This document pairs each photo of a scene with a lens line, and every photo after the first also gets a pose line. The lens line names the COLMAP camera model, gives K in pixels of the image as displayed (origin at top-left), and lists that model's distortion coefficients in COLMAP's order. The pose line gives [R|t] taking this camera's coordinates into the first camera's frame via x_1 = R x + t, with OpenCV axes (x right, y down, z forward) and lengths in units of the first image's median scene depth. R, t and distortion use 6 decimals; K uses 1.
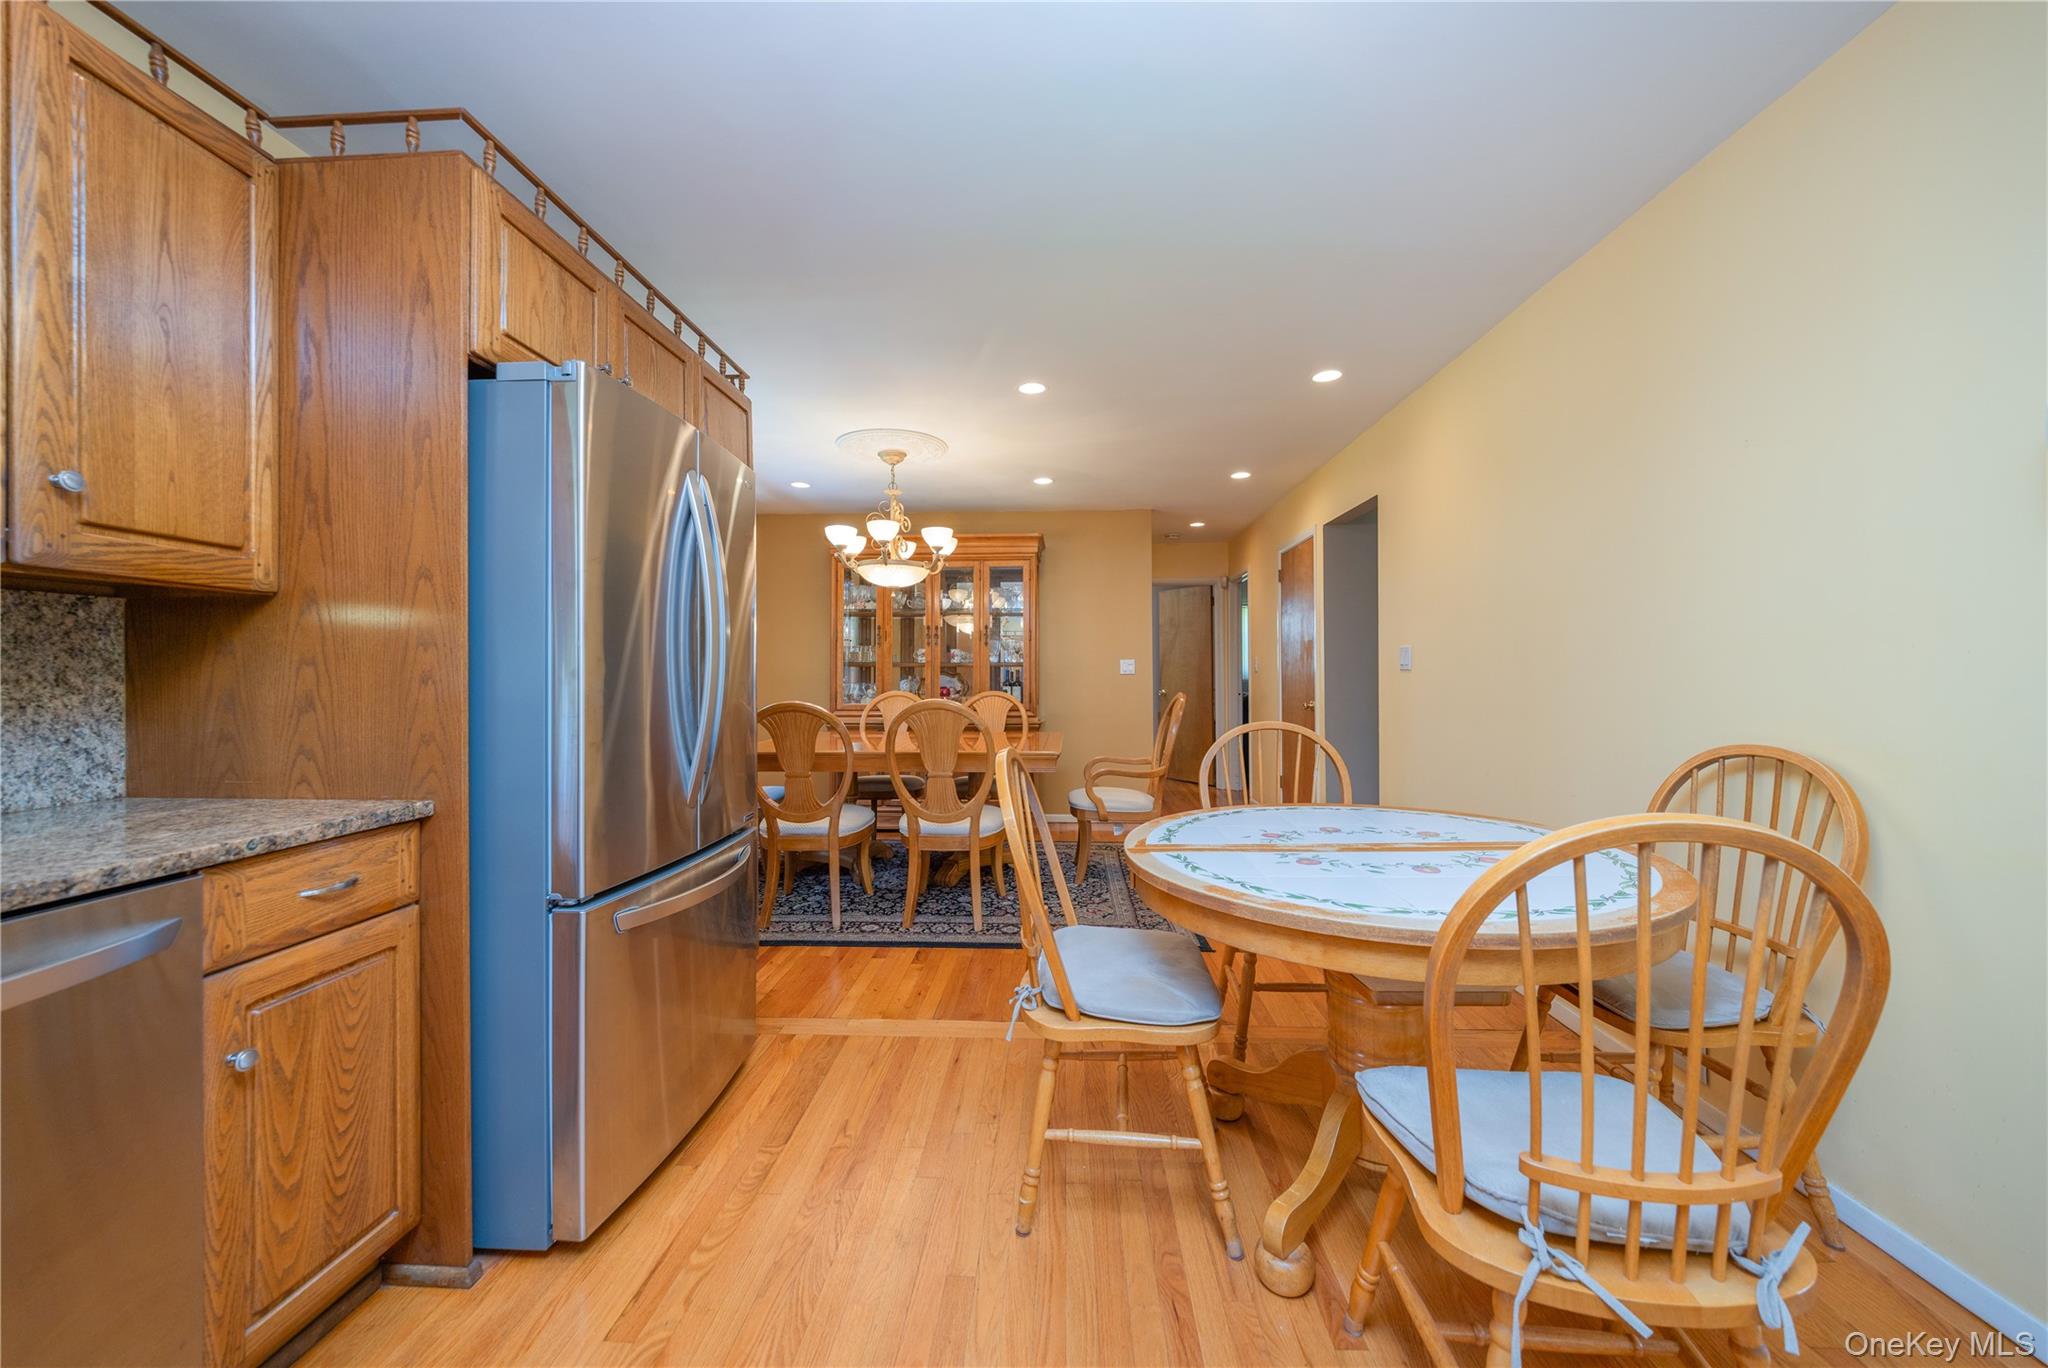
lens RADIAL K [[764.0, 0, 1023.9], [0, 764.0, 667.5], [0, 0, 1]] dist [-0.007892, -0.000026]
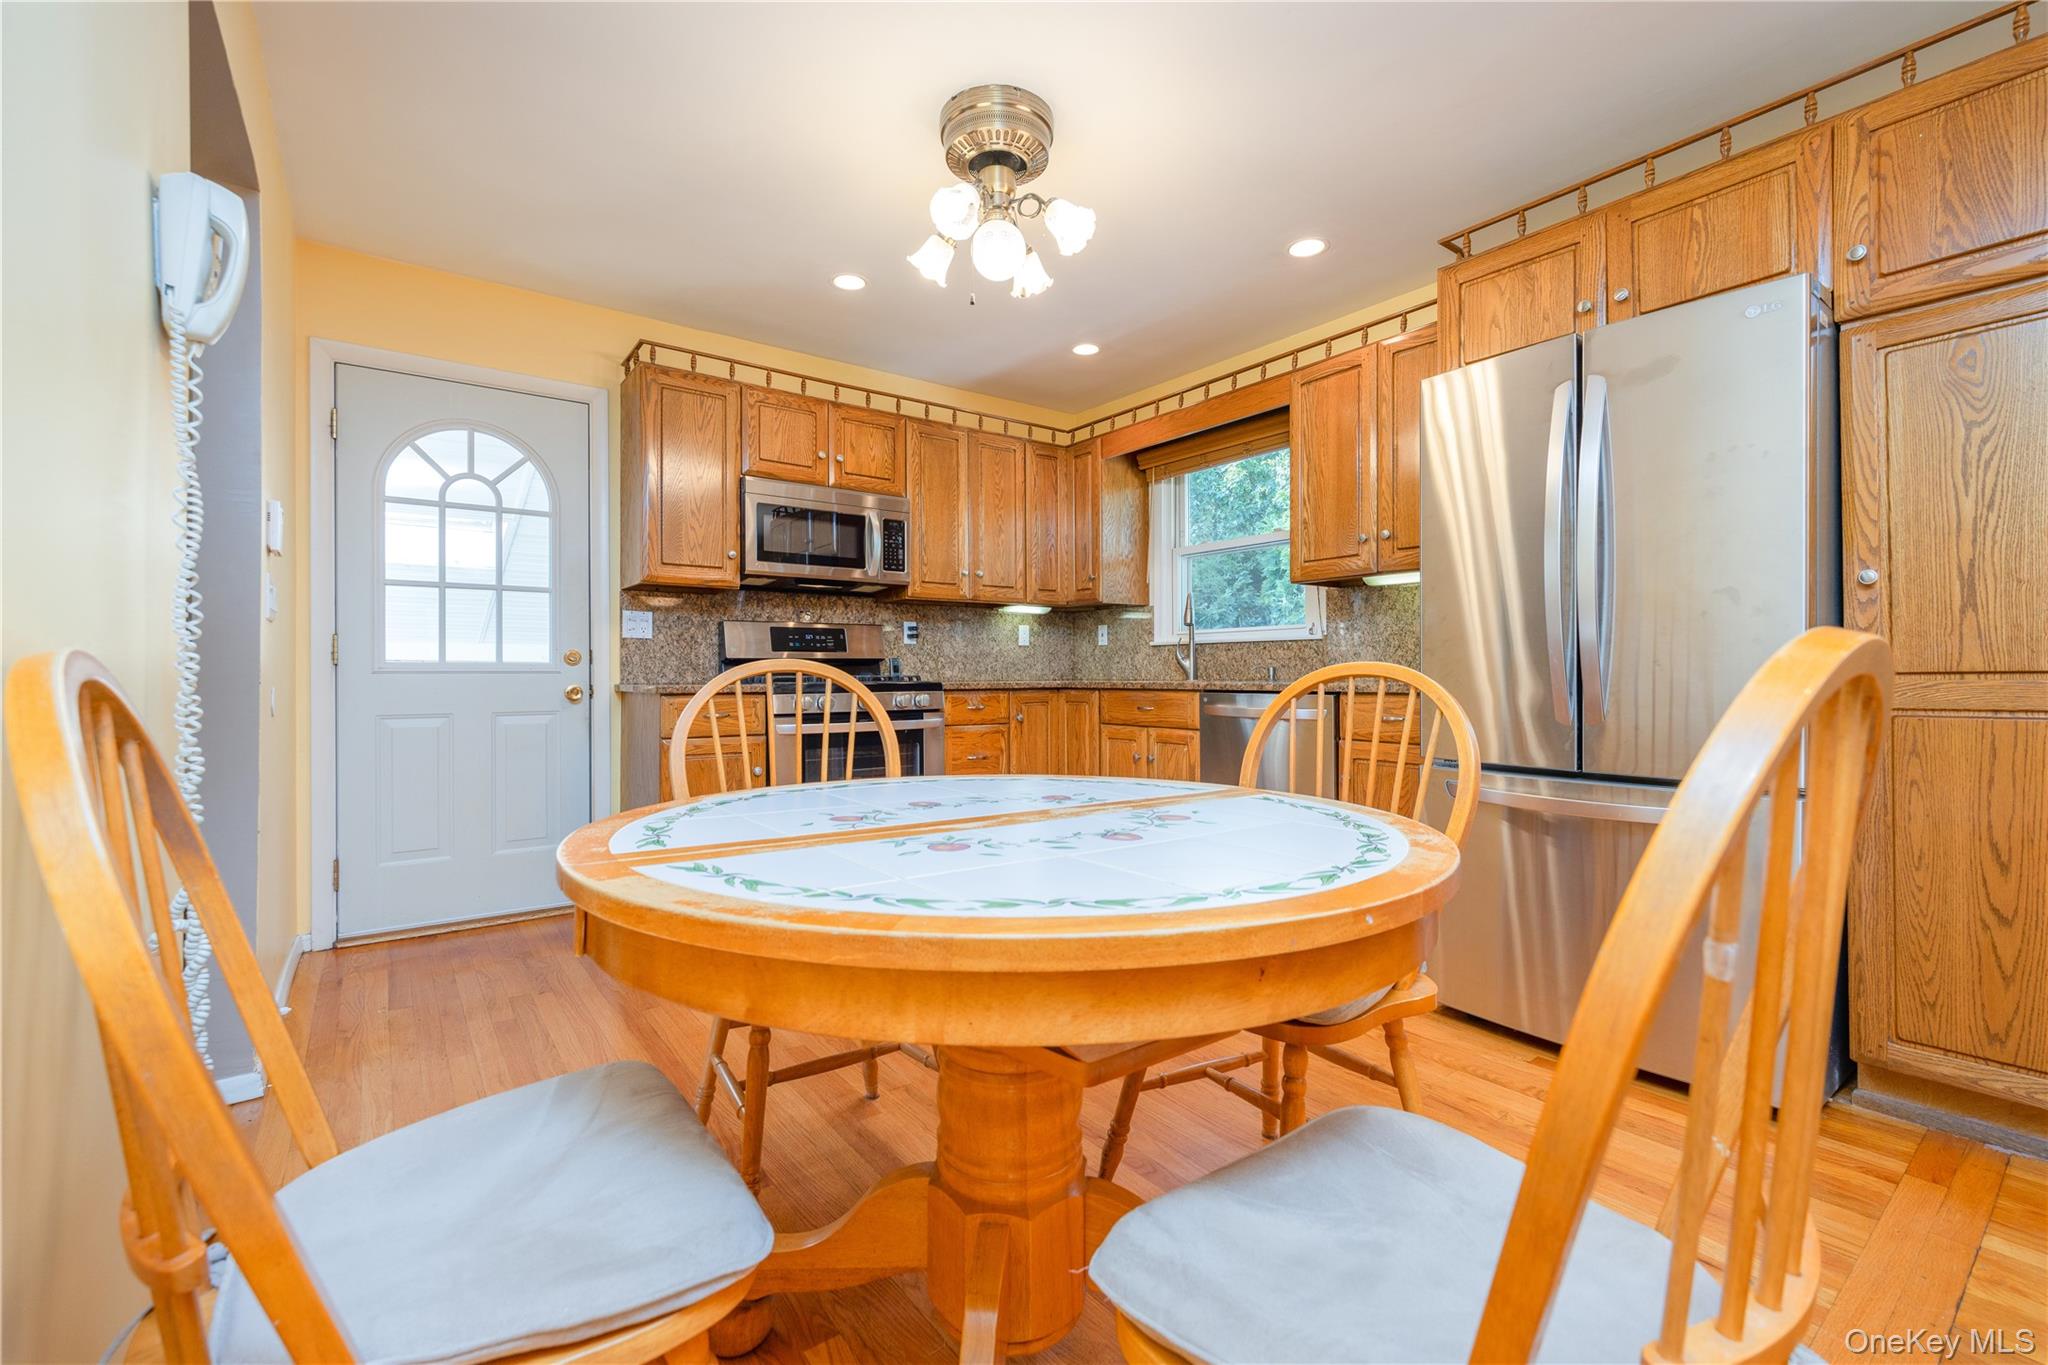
lens RADIAL K [[868.4, 0, 1017.2], [0, 868.4, 671.4], [0, 0, 1]] dist [-0.000634, -0.000195]
pose [[-0.771780, 0.007413, -0.635847, 1.111477], [0.011517, 0.999931, -0.002322, 0.144877], [0.635786, -0.009115, -0.771812, 1.888452]]
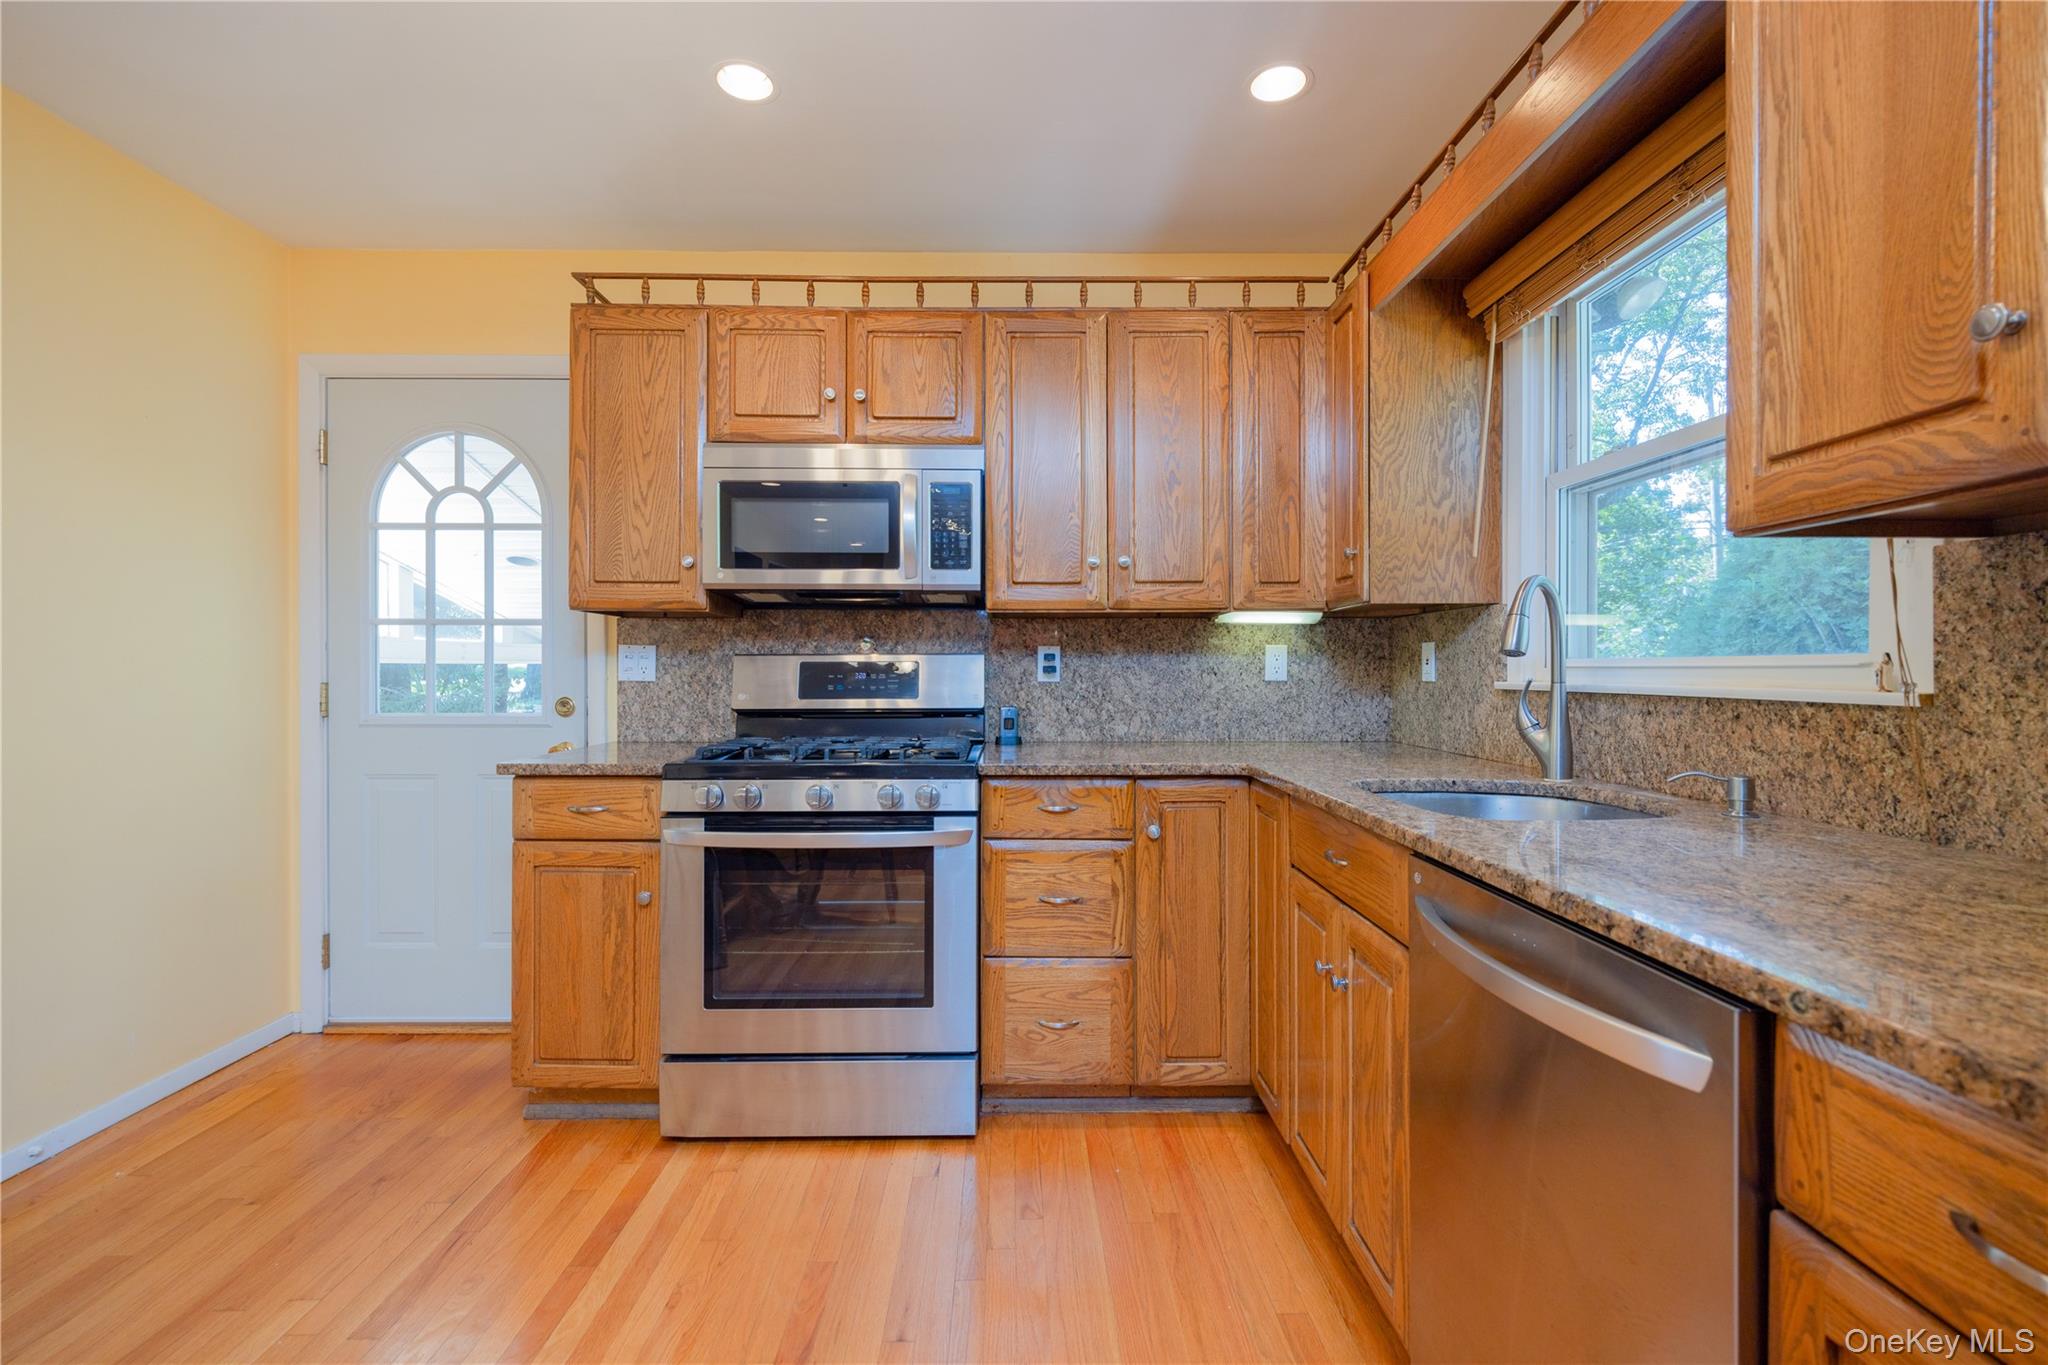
lens RADIAL K [[898.0, 0, 1014.8], [0, 898.0, 670.9], [0, 0, 1]] dist [0.003294, -0.000054]
pose [[-0.997901, 0.006583, -0.064425, -0.373933], [0.006667, 0.999977, -0.001085, 0.011858], [0.064417, -0.001513, -0.997922, 1.232906]]
